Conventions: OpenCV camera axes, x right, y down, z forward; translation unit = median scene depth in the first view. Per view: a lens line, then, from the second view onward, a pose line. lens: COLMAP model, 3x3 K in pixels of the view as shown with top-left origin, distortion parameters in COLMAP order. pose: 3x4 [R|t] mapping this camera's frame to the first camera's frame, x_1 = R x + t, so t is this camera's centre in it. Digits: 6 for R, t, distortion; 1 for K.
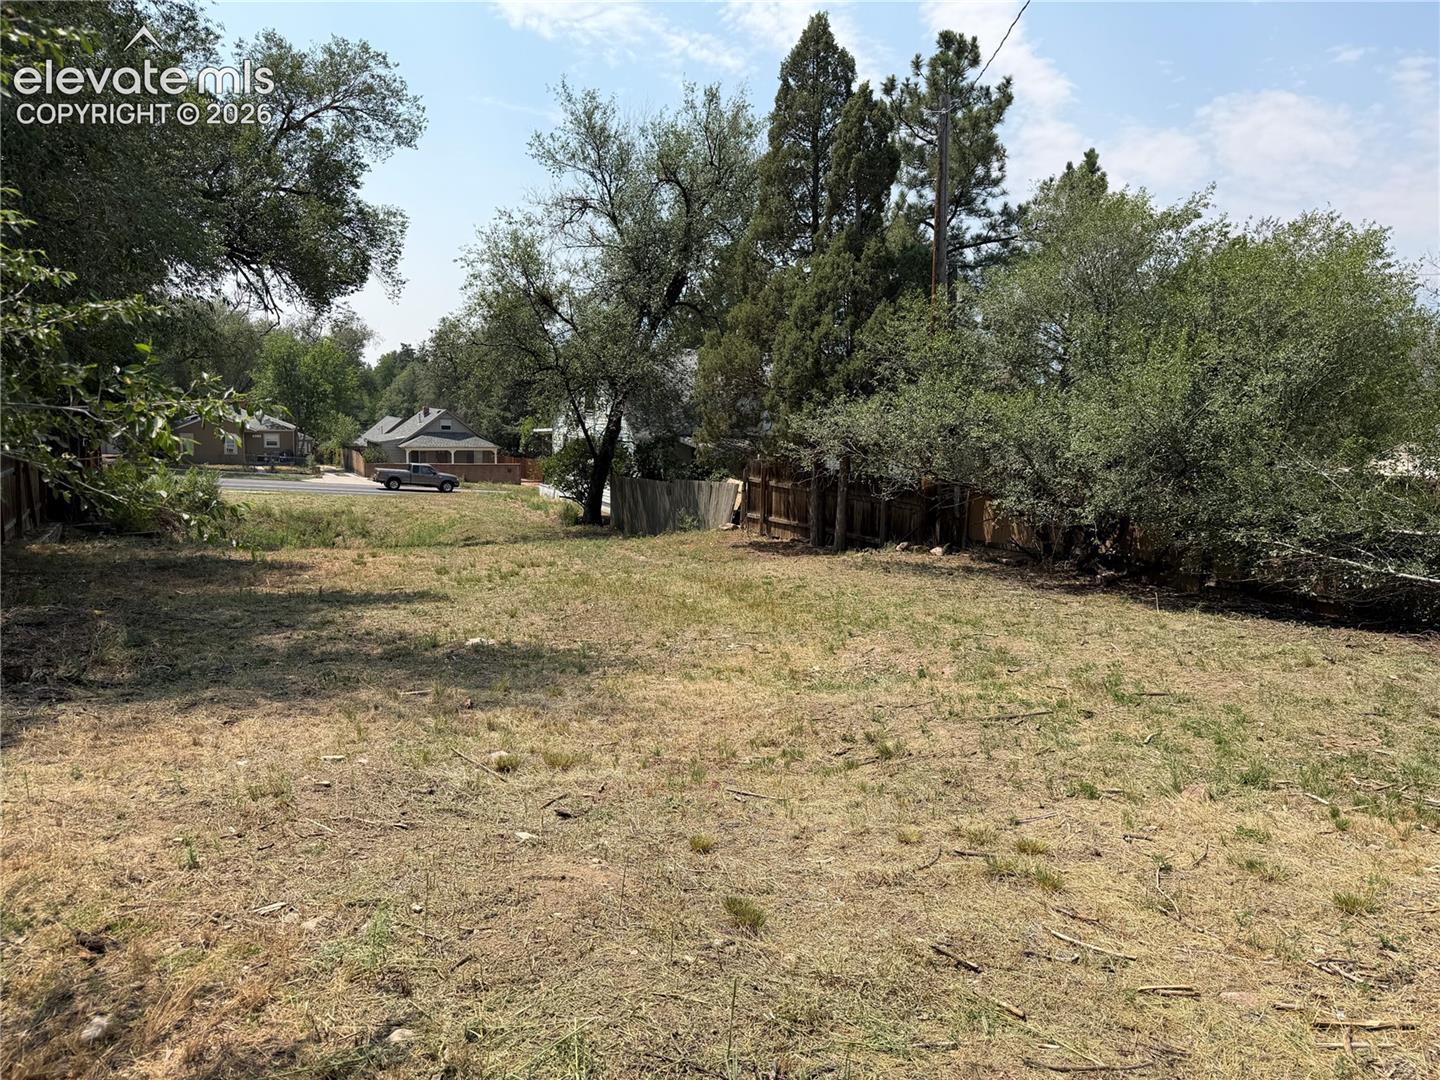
lens RADIAL K [[1021.5, 0, 720.0], [0, 1021.5, 540.0], [0, 0, 1]] dist [0.065067, -0.092171]
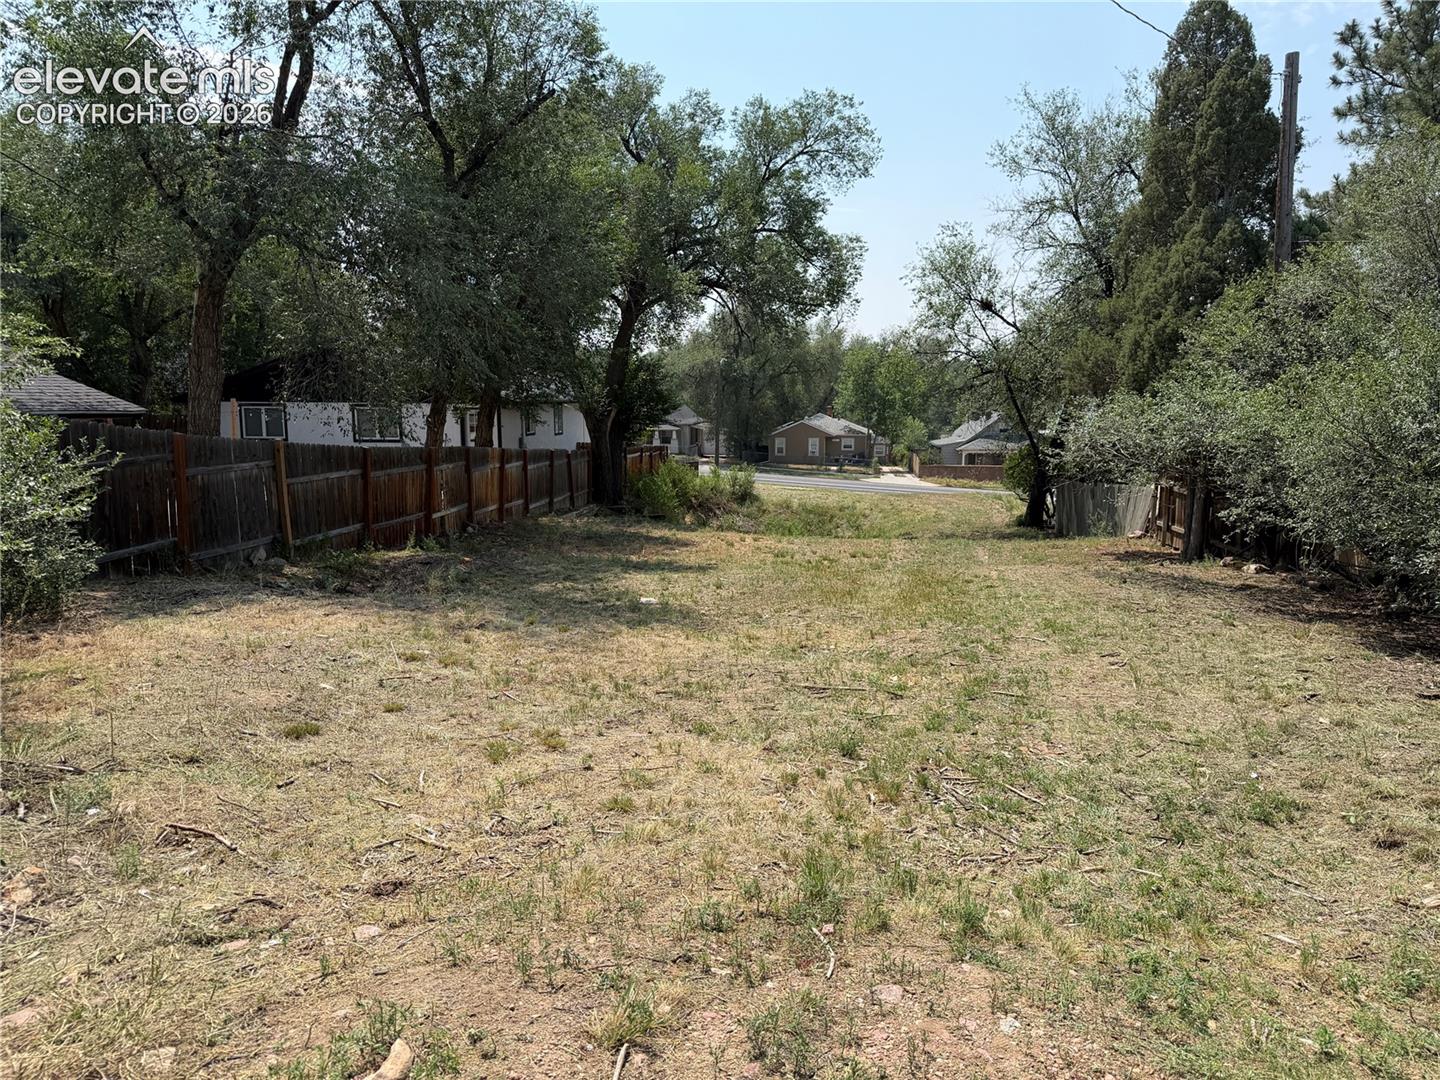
lens RADIAL K [[1013.6, 0, 720.0], [0, 1013.6, 540.0], [0, 0, 1]] dist [0.083434, -0.104209]
pose [[0.834604, 0.056548, -0.547940, 0.171448], [-0.058274, 0.998199, 0.014253, 0.001003], [0.547760, 0.020035, 0.836396, 0.002397]]
